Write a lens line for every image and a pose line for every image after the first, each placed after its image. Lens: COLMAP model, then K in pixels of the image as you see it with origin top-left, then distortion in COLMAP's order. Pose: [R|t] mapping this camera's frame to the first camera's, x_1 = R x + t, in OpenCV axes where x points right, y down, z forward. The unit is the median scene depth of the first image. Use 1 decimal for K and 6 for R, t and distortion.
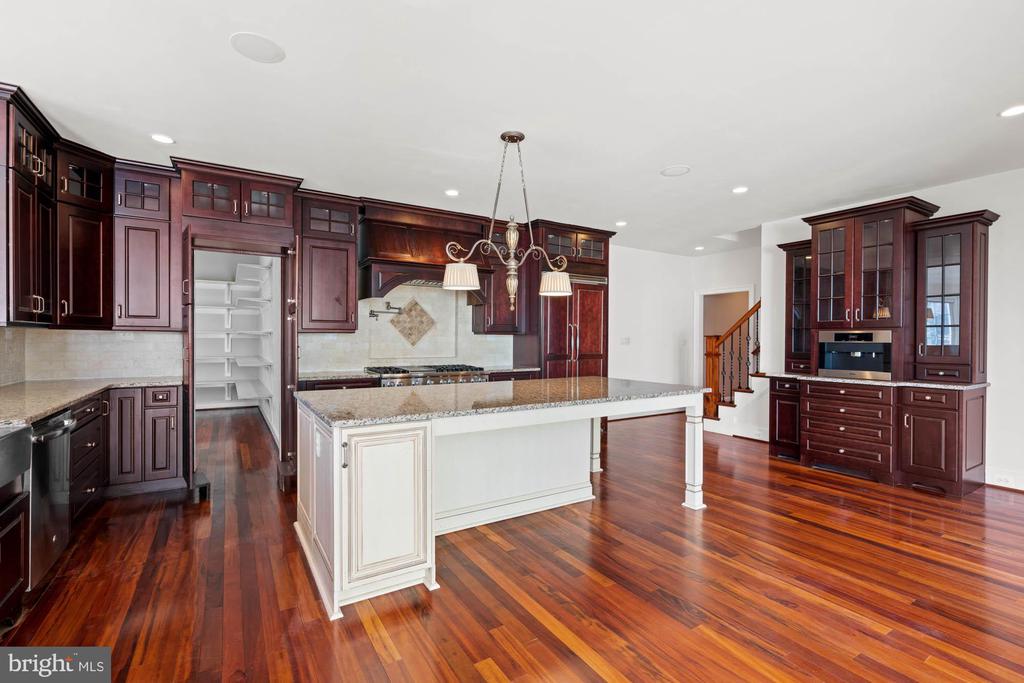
lens RADIAL K [[463.9, 0, 510.9], [0, 463.9, 343.8], [0, 0, 1]] dist [0.000325, 0.000624]
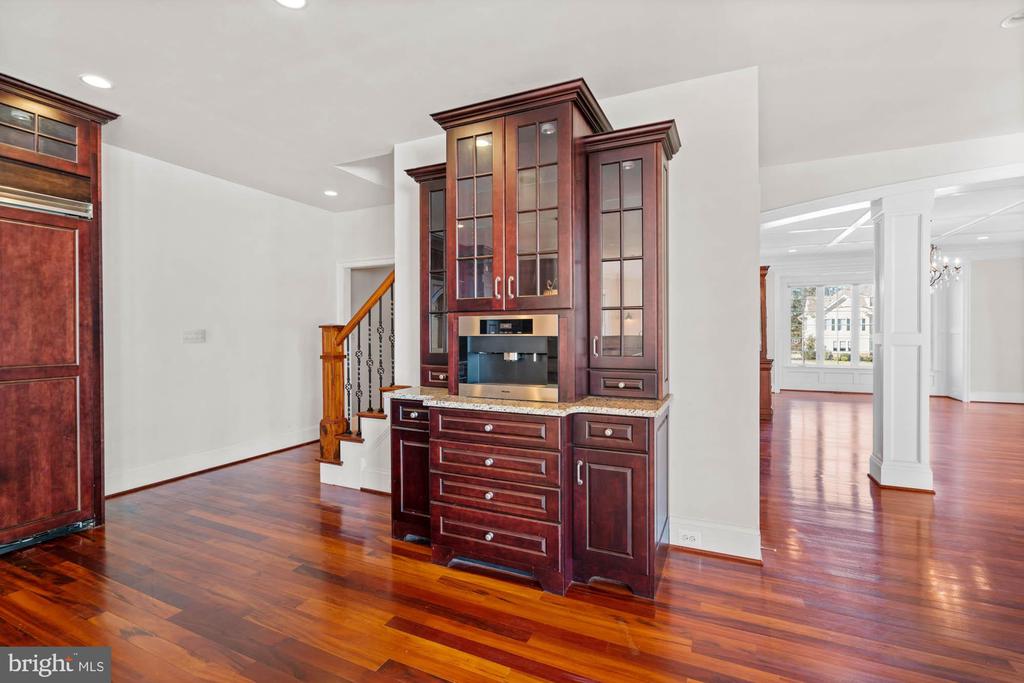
lens RADIAL K [[463.9, 0, 517.0], [0, 463.9, 338.1], [0, 0, 1]] dist [0.000325, 0.000624]
pose [[0.830937, -0.017474, 0.556091, 0.439265], [0.014534, 0.999847, 0.009702, -0.005692], [-0.556176, 0.000021, 0.831065, 0.528062]]
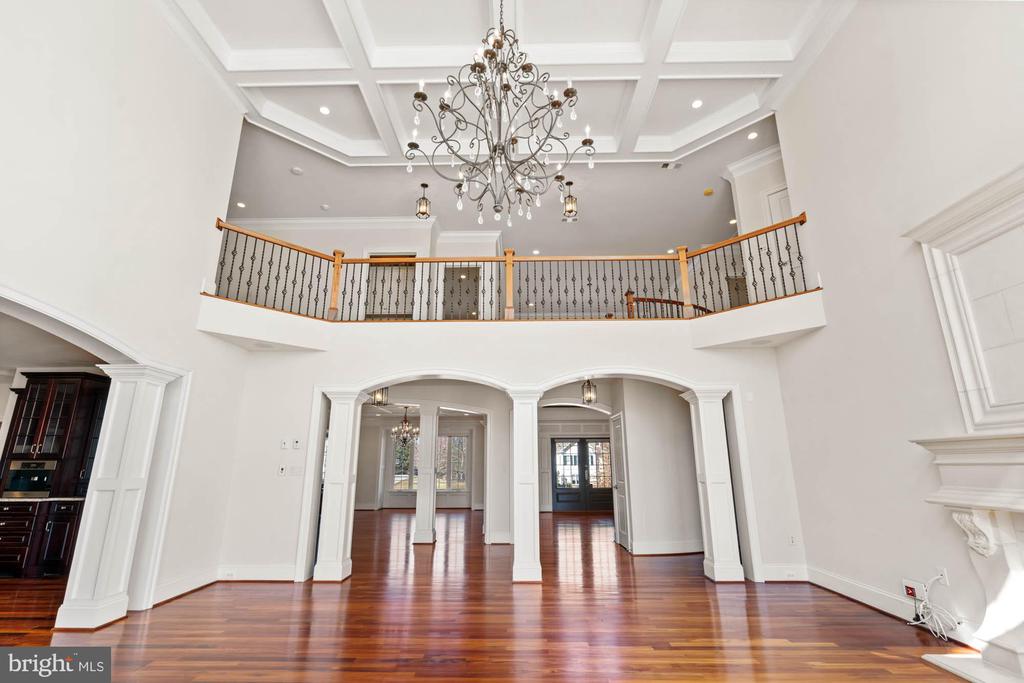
lens RADIAL K [[463.9, 0, 508.8], [0, 463.9, 343.0], [0, 0, 1]] dist [0.000325, 0.000624]
pose [[0.540913, 0.206084, 0.815440, 0.313564], [0.007585, 0.968283, -0.249742, -0.011784], [-0.841044, 0.141274, 0.522193, -0.945345]]
